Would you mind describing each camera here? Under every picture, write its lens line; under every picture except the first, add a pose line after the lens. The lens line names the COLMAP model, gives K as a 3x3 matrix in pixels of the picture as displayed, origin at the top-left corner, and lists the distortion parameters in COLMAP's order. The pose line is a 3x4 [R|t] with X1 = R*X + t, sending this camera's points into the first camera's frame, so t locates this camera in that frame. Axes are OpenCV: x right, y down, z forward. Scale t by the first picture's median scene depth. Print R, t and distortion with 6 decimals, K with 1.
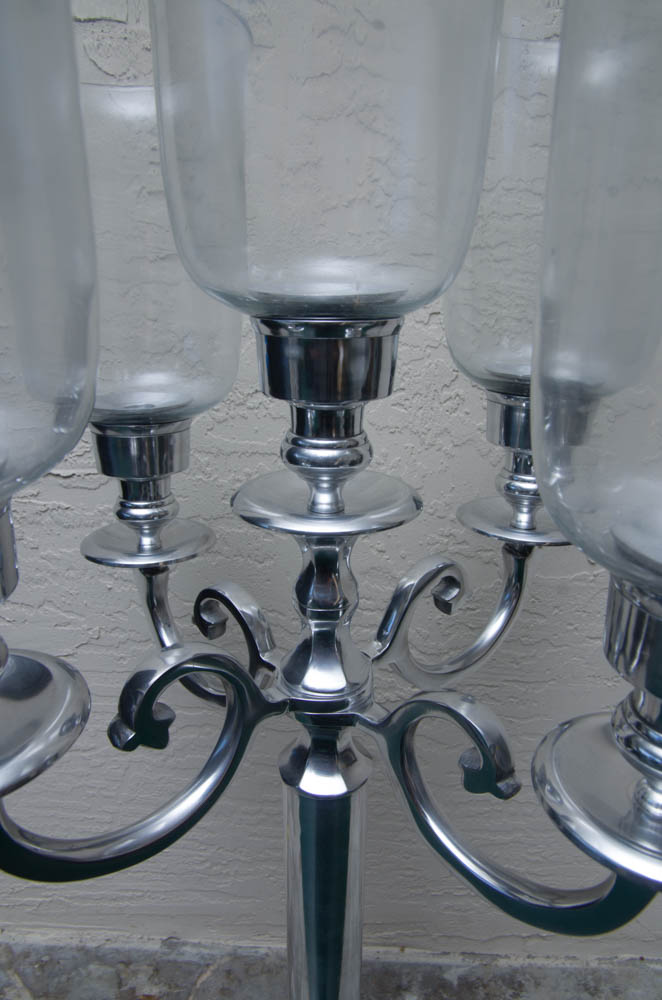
lens RADIAL K [[689.7, 0, 337.2], [0, 689.7, 502.7], [0, 0, 1]] dist [-0.085386, 0.043247]
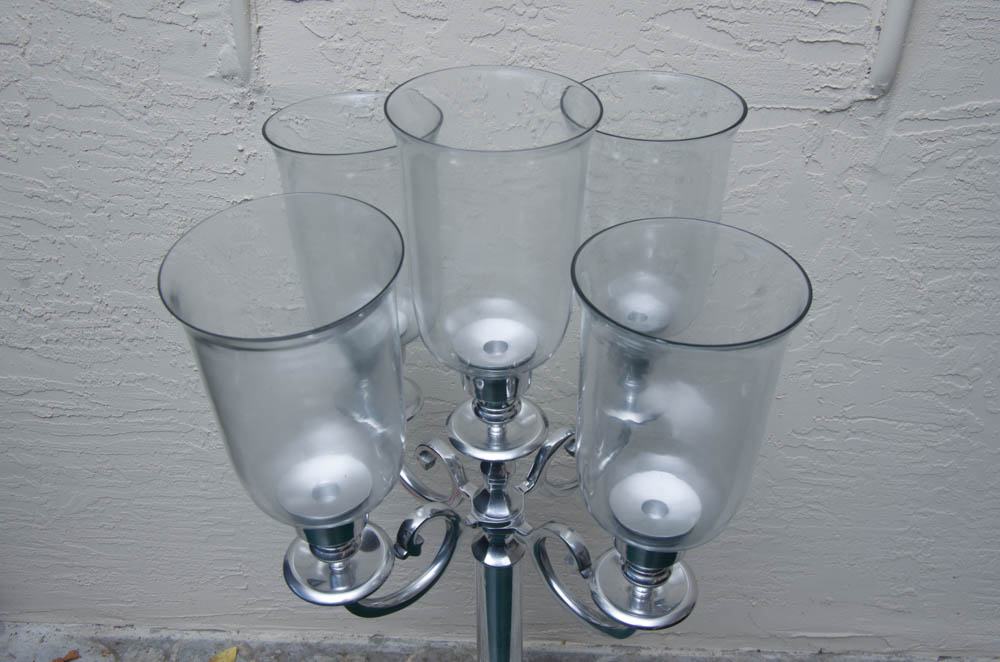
lens RADIAL K [[959.3, 0, 501.9], [0, 959.3, 301.2], [0, 0, 1]] dist [-0.019951, 0.000000]
pose [[0.999841, -0.008123, -0.015859, 0.017084], [0.011781, 0.969121, 0.246303, -0.402219], [0.013369, -0.246451, 0.969063, -0.591003]]
